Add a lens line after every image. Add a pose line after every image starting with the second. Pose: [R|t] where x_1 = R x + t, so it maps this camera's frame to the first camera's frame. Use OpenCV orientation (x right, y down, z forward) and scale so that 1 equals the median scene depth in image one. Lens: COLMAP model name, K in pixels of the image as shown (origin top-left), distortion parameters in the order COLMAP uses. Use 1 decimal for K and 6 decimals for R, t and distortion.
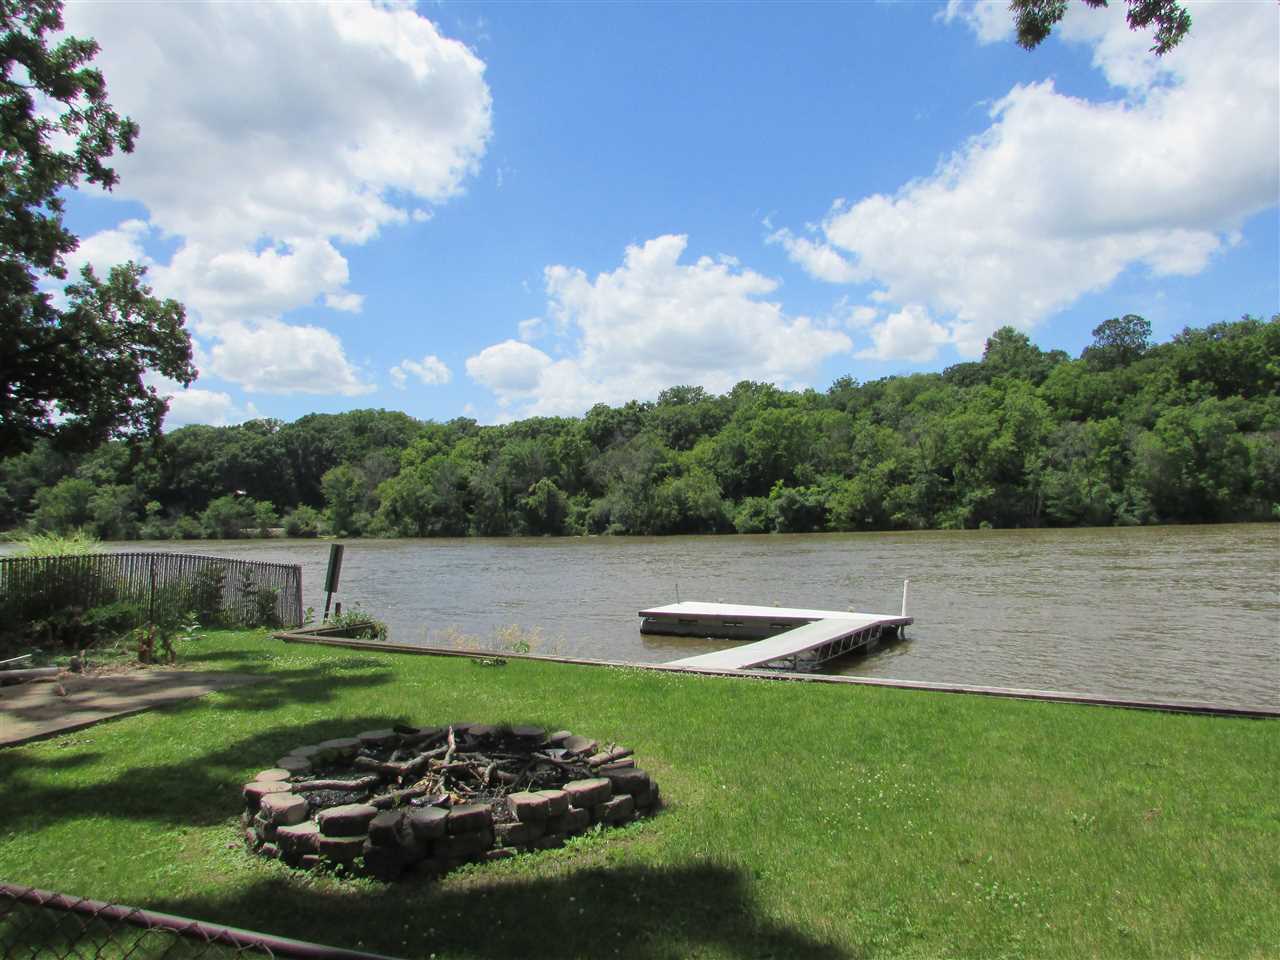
lens RADIAL K [[903.6, 0, 650.0], [0, 903.6, 484.3], [0, 0, 1]] dist [-0.036615, 0.005135]
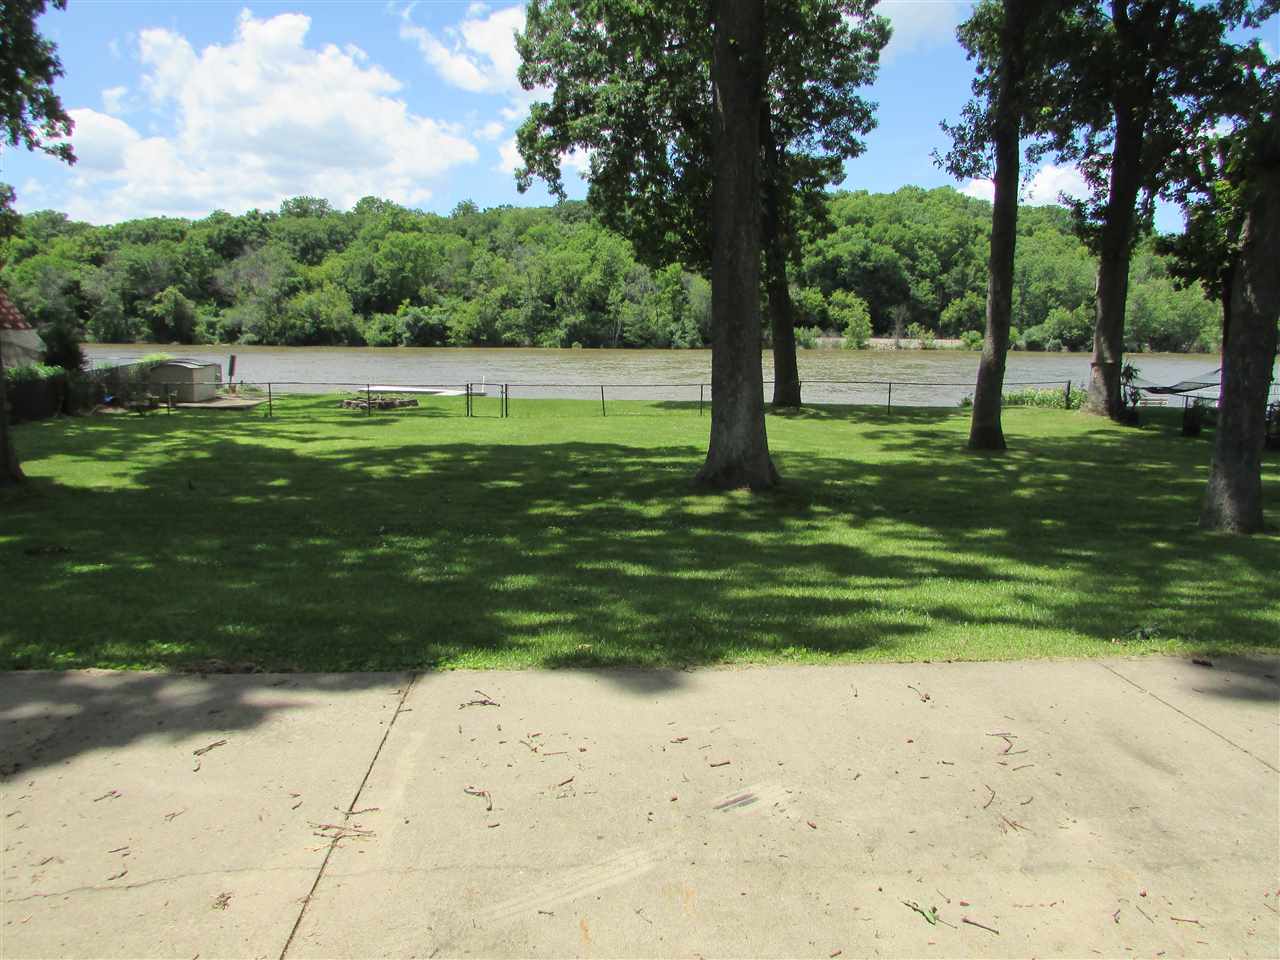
lens RADIAL K [[903.6, 0, 650.0], [0, 903.6, 484.3], [0, 0, 1]] dist [-0.036615, 0.005135]
pose [[0.915973, -0.032787, 0.399898, -0.034161], [-0.049781, 0.979669, 0.194346, -0.011898], [-0.398140, -0.197923, 0.895718, -0.172531]]
